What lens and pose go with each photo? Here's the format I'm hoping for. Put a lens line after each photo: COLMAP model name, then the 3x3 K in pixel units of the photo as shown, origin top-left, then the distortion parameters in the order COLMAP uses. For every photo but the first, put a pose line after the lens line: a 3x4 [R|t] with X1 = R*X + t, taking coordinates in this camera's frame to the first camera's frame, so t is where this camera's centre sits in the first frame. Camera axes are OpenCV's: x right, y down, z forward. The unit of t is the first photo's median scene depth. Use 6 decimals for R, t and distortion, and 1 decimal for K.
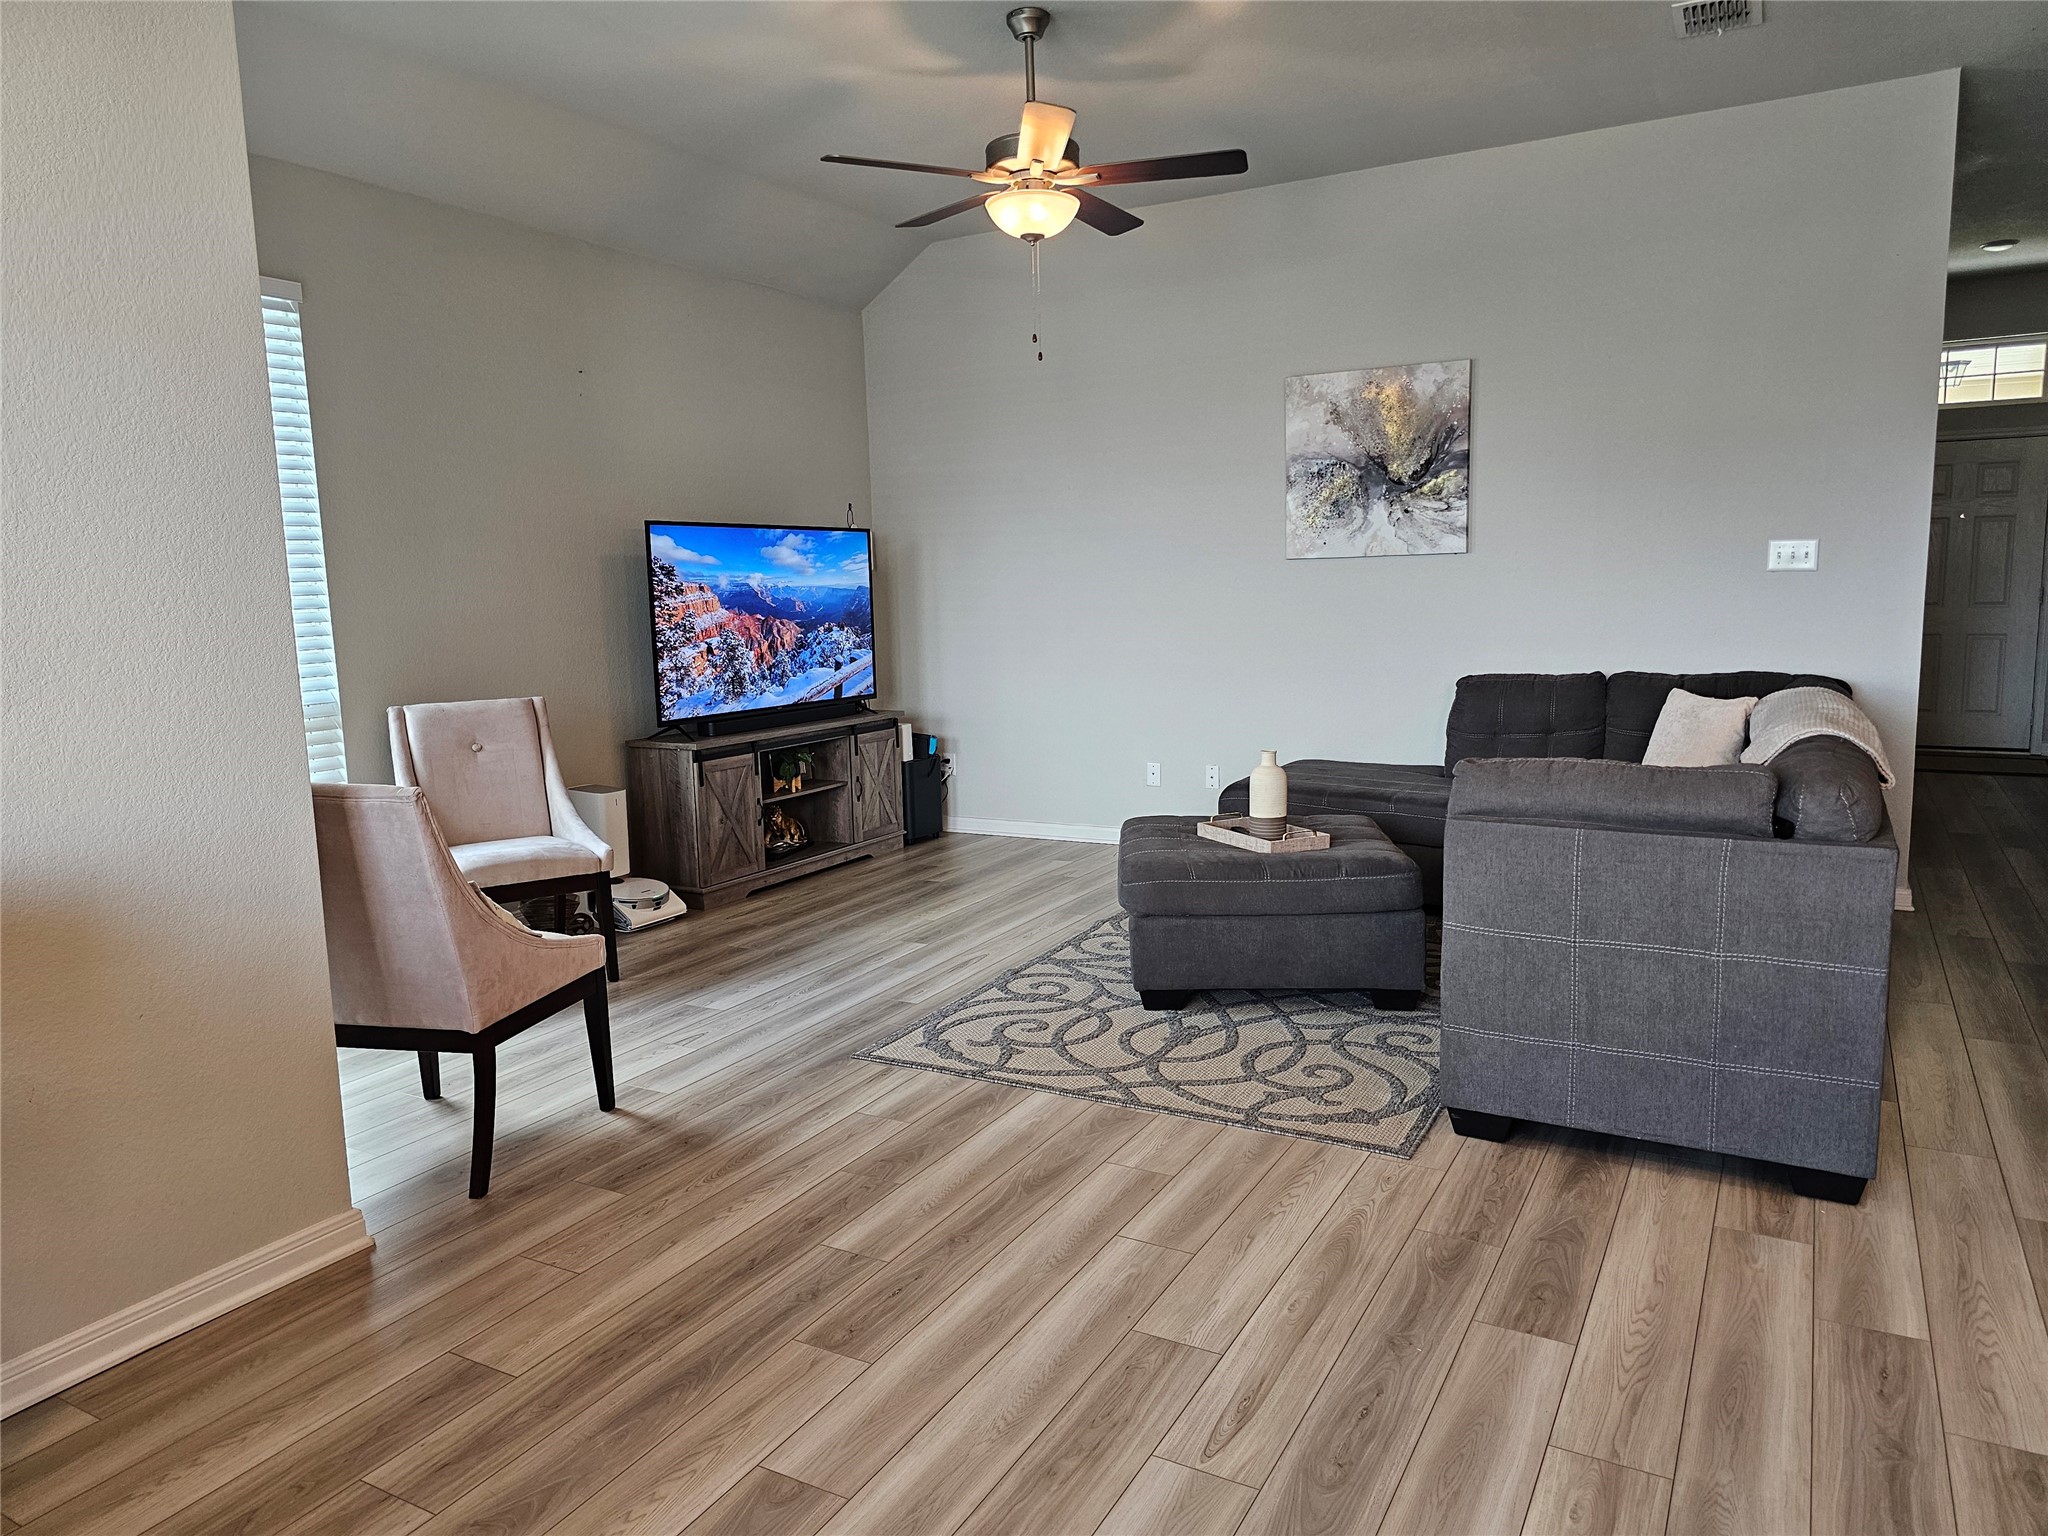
lens RADIAL K [[1380.3, 0, 1022.1], [0, 1380.3, 754.7], [0, 0, 1]] dist [0.044978, -0.042056]
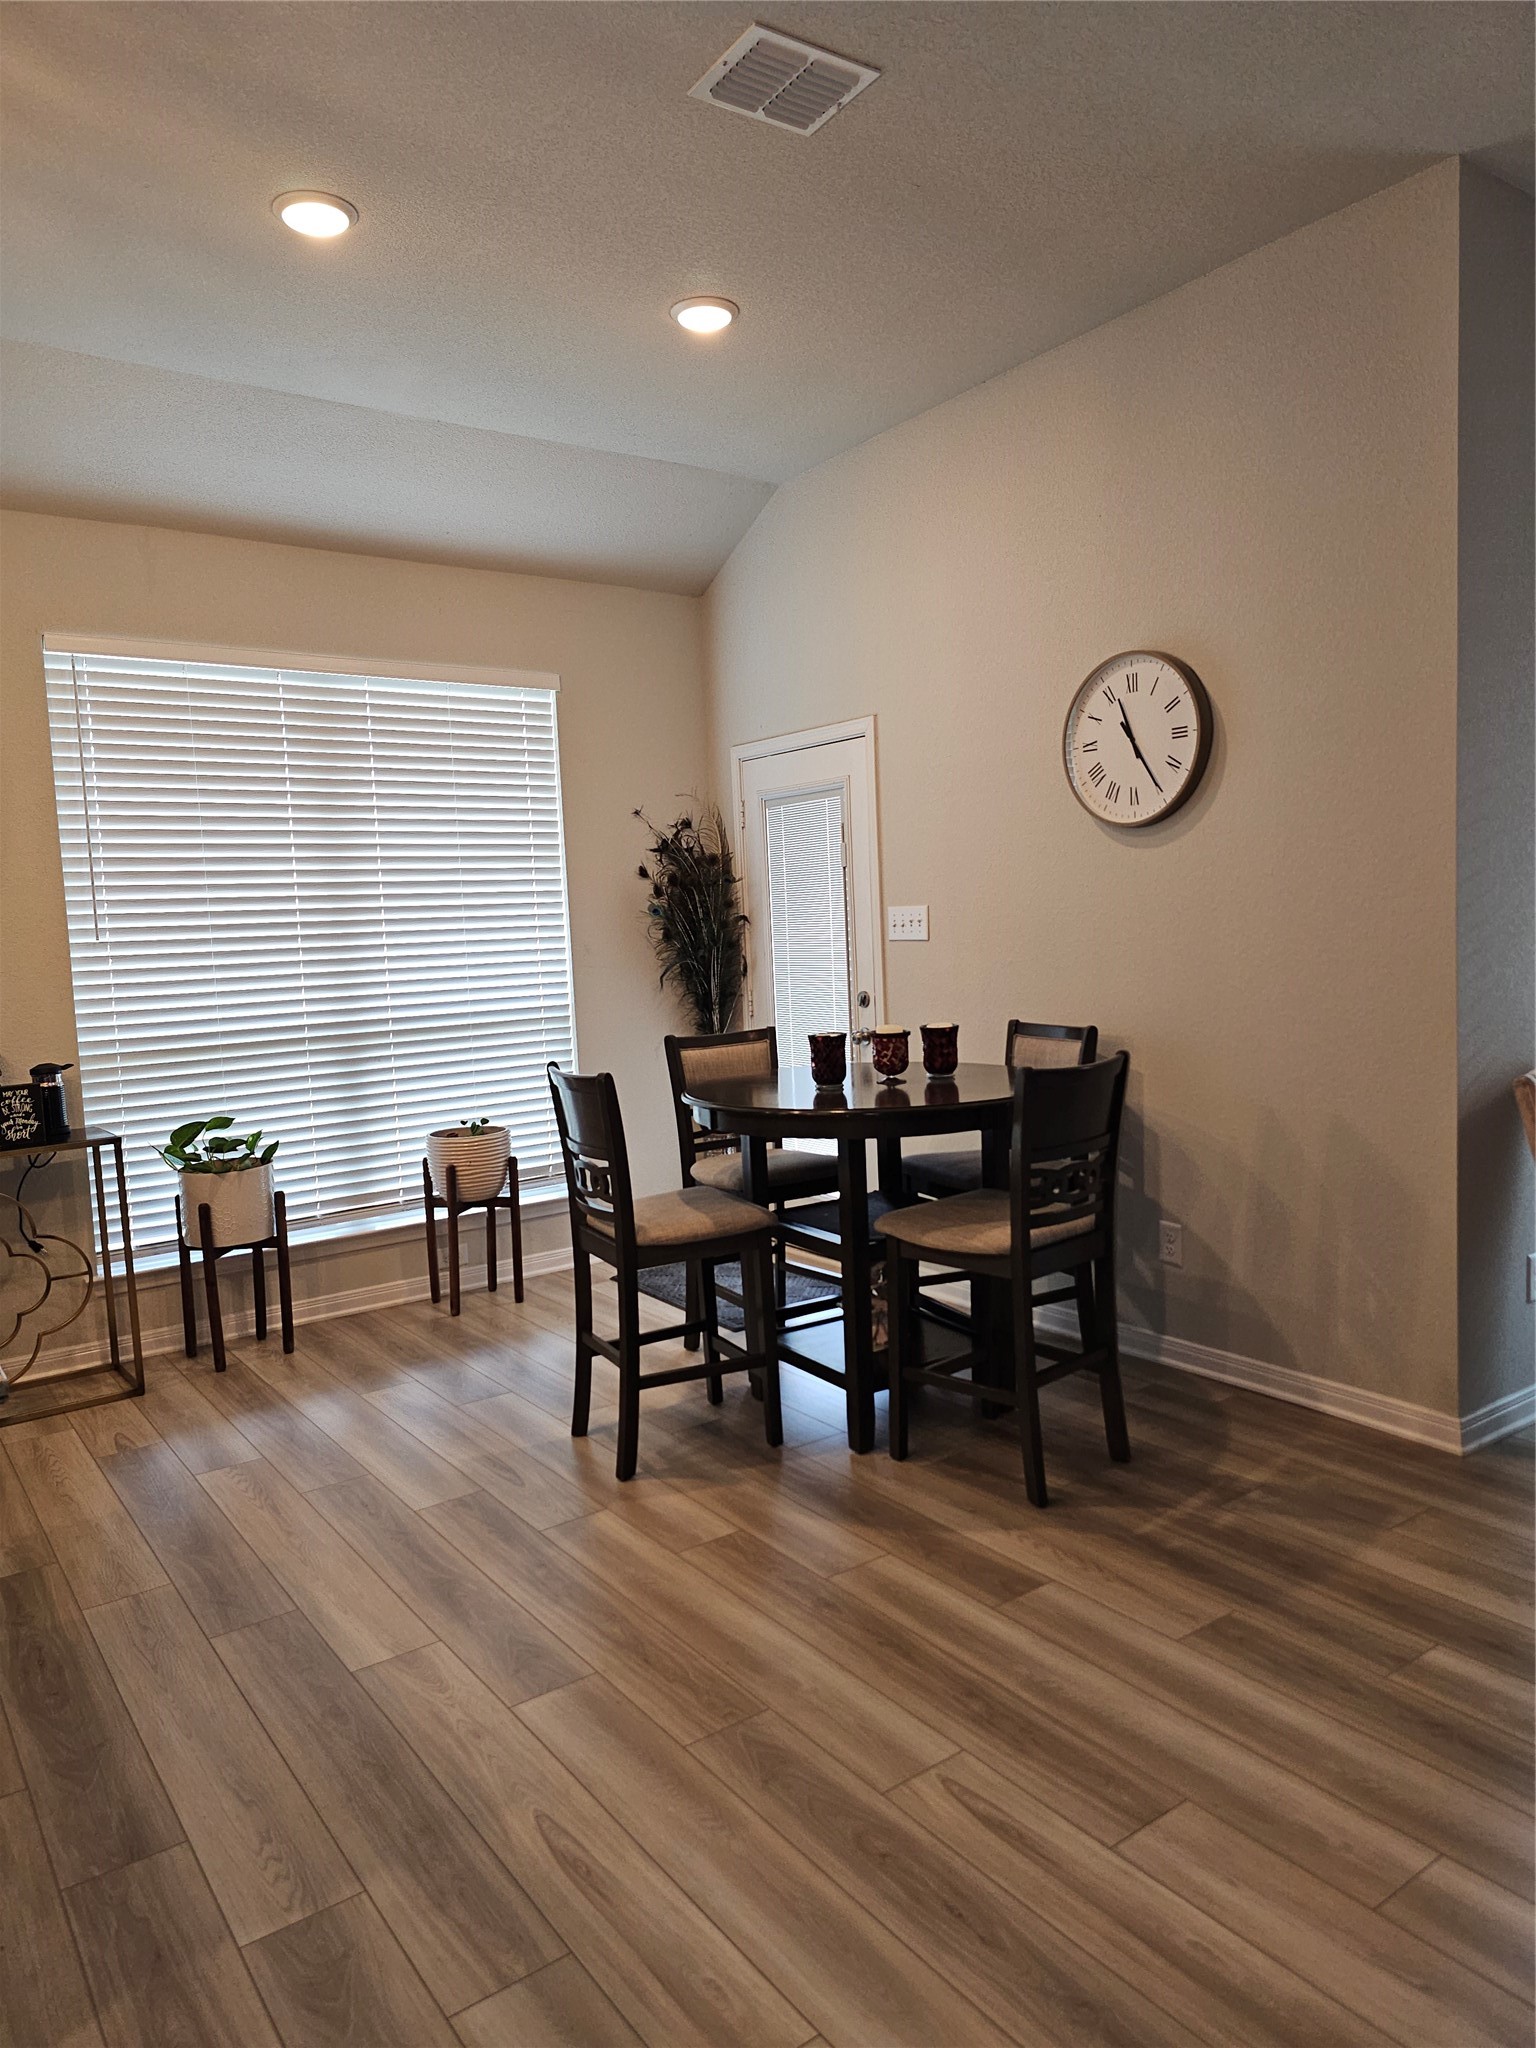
lens RADIAL K [[1380.3, 0, 767.2], [0, 1380.3, 1031.8], [0, 0, 1]] dist [0.044978, -0.042056]
pose [[-0.419354, 0.121524, -0.899652, 0.544163], [-0.074536, 0.983045, 0.167532, -0.101227], [0.904758, 0.137311, -0.403186, 0.640817]]
